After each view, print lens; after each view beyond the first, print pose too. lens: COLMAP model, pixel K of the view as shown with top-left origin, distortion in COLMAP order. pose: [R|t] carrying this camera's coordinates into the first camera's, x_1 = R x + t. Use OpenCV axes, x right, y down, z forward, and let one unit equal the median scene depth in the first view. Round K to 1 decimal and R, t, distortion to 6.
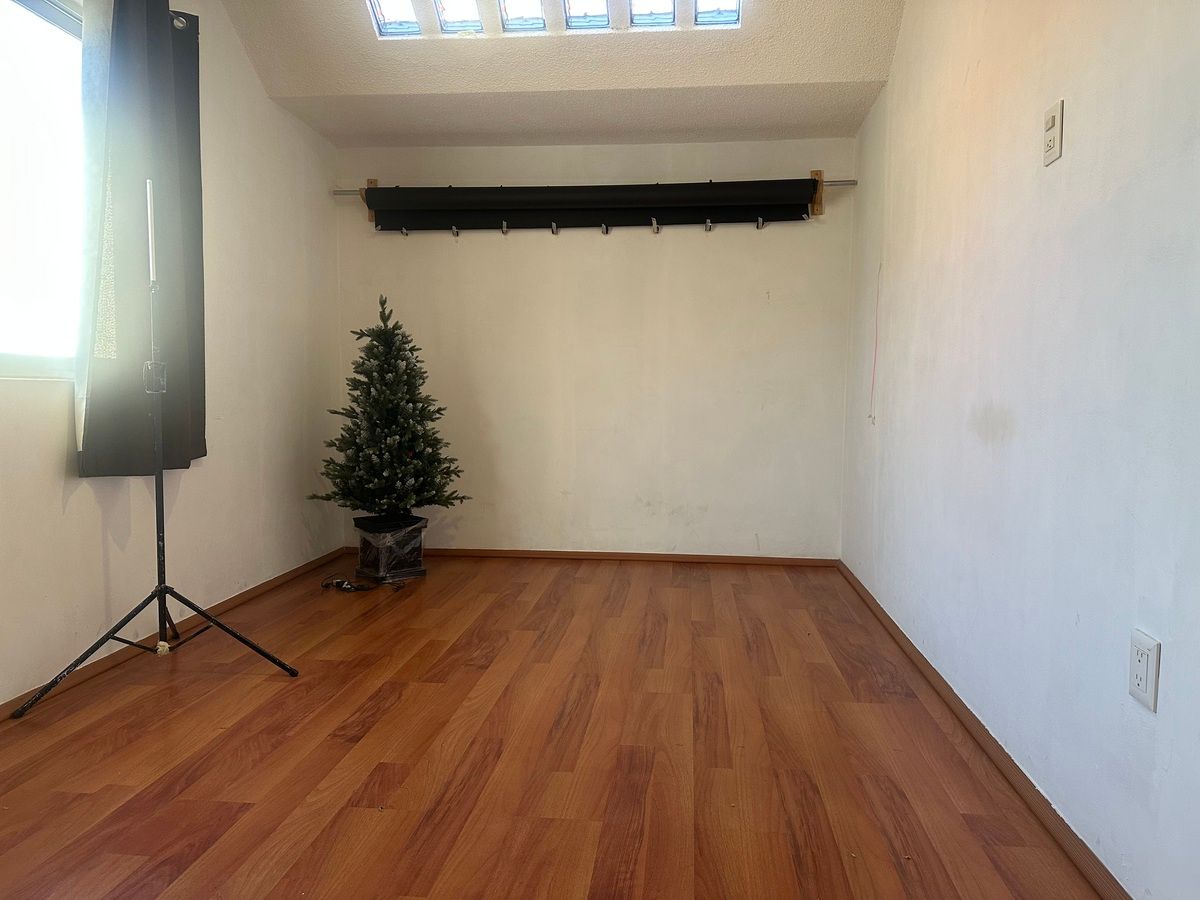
lens RADIAL K [[844.7, 0, 594.8], [0, 844.7, 450.9], [0, 0, 1]] dist [0.084383, -0.092929]
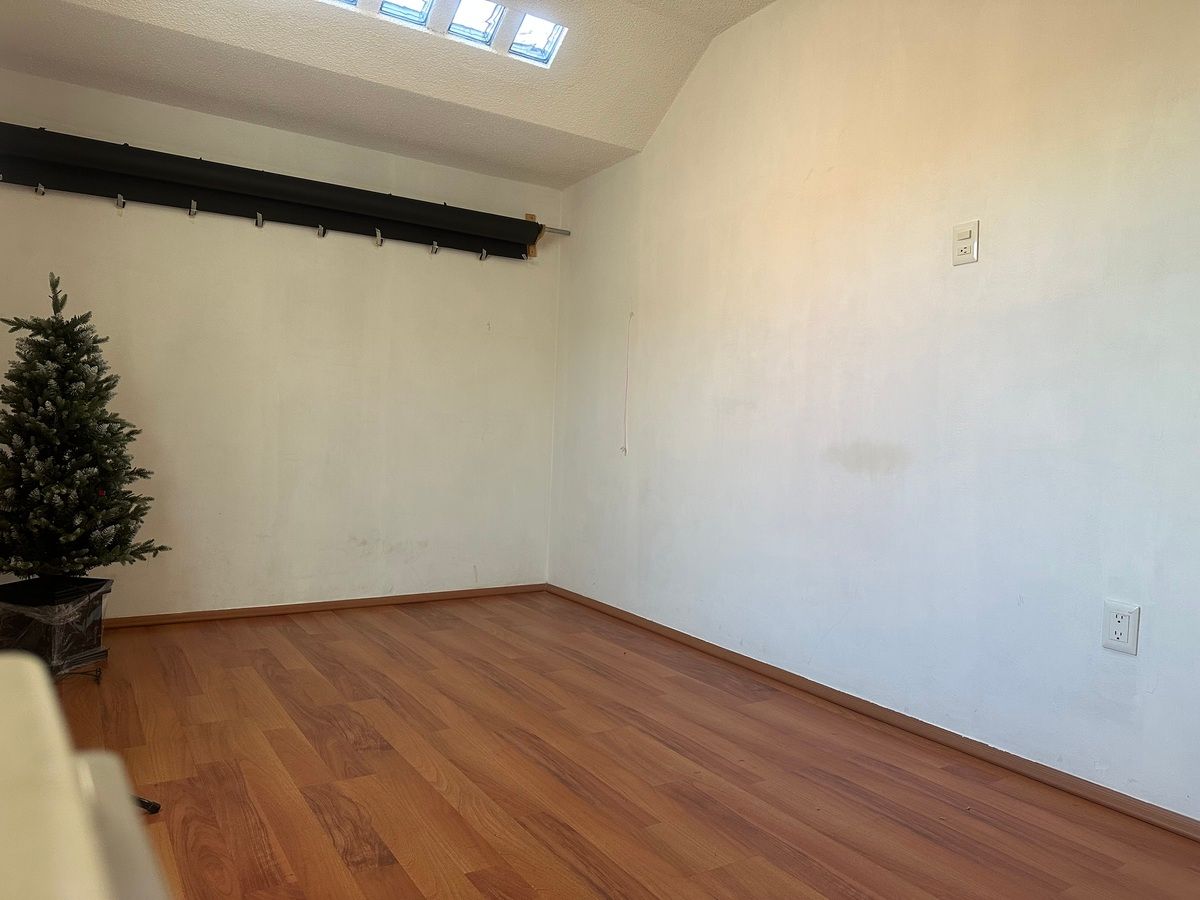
lens RADIAL K [[844.7, 0, 638.2], [0, 844.7, 443.8], [0, 0, 1]] dist [0.084383, -0.092929]
pose [[0.781291, 0.014400, 0.624001, -0.392933], [0.012783, 0.999155, -0.039063, -0.004471], [-0.624036, 0.038497, 0.780447, 0.155834]]
